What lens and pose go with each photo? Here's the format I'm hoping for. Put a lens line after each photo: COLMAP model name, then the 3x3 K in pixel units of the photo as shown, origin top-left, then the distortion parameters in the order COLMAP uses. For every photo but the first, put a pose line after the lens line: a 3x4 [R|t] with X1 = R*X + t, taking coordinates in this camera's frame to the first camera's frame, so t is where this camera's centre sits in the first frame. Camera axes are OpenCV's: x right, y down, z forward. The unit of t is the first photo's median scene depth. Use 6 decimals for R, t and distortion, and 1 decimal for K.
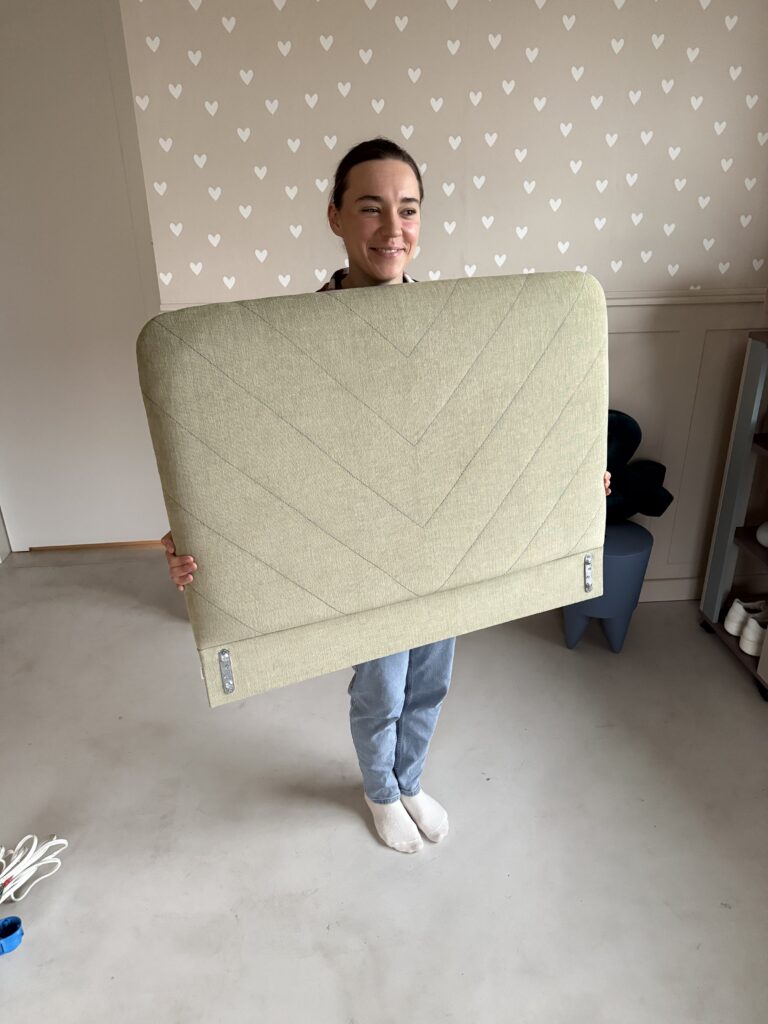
lens RADIAL K [[724.9, 0, 387.4], [0, 724.9, 515.4], [0, 0, 1]] dist [-0.001822, -0.008892]
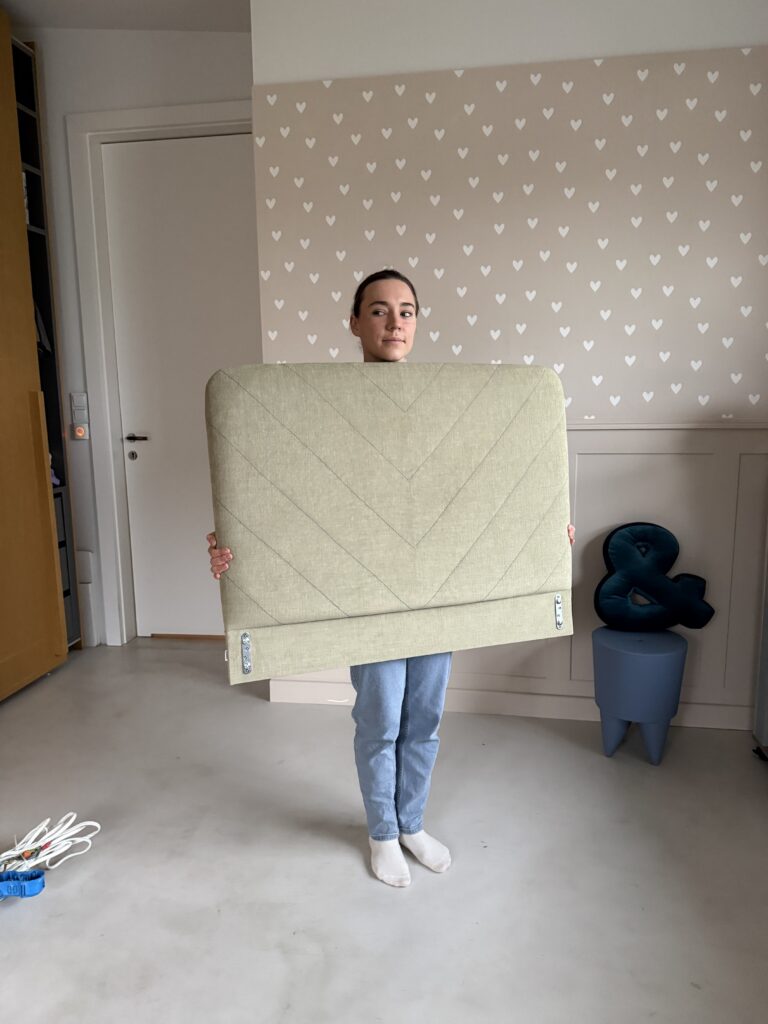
lens RADIAL K [[721.1, 0, 384.8], [0, 721.1, 515.4], [0, 0, 1]] dist [0.012110, -0.027161]
pose [[0.972753, 0.043435, -0.227740, 0.196184], [-0.100712, 0.963939, -0.246331, 0.165324], [0.208828, 0.262555, 0.942049, -0.104317]]
